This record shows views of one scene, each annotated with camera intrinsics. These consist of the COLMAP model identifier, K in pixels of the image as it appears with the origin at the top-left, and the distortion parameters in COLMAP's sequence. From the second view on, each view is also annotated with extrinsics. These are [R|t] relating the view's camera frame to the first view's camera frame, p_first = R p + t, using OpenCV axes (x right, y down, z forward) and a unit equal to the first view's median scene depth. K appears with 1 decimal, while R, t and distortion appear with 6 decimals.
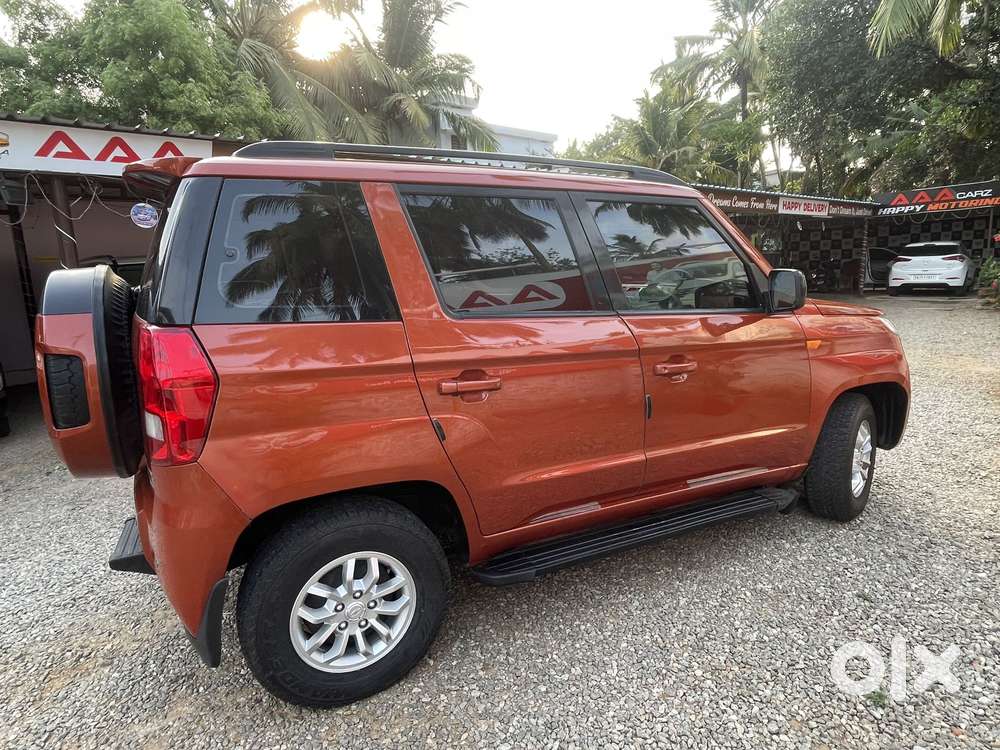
lens RADIAL K [[585.7, 0, 503.7], [0, 585.7, 366.5], [0, 0, 1]] dist [-0.003545, 0.000039]
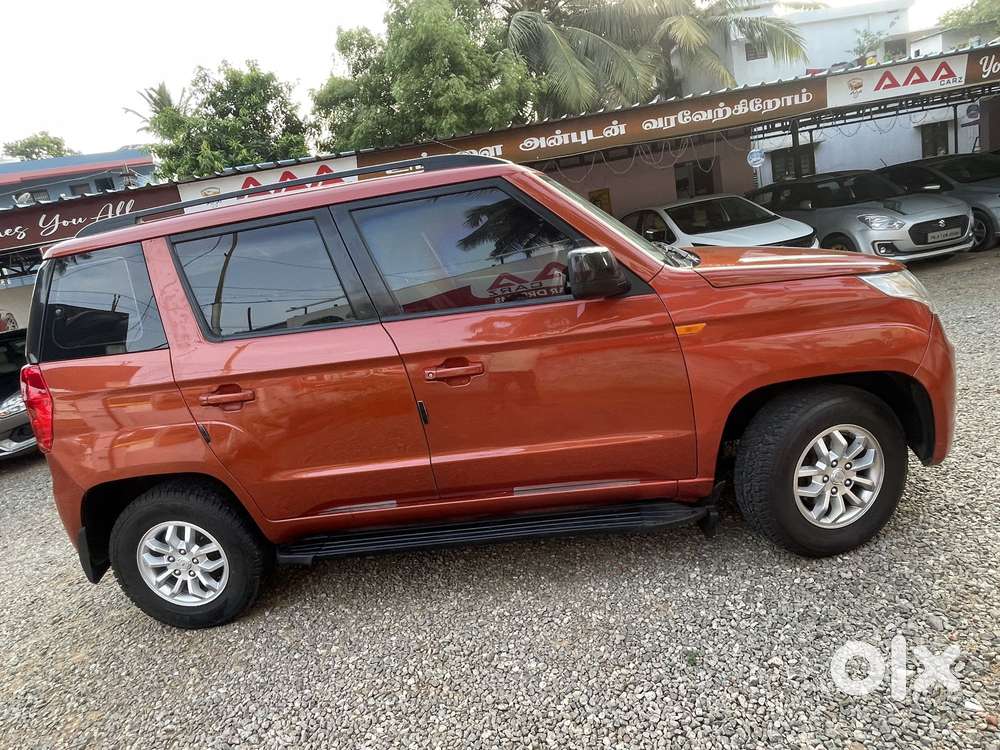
lens RADIAL K [[585.7, 0, 461.1], [0, 585.7, 373.0], [0, 0, 1]] dist [-0.003545, 0.000039]
pose [[0.839750, -0.004088, -0.542958, 0.818494], [0.054837, 0.995497, 0.077317, -0.068558], [0.540197, -0.094701, 0.836193, 0.213458]]
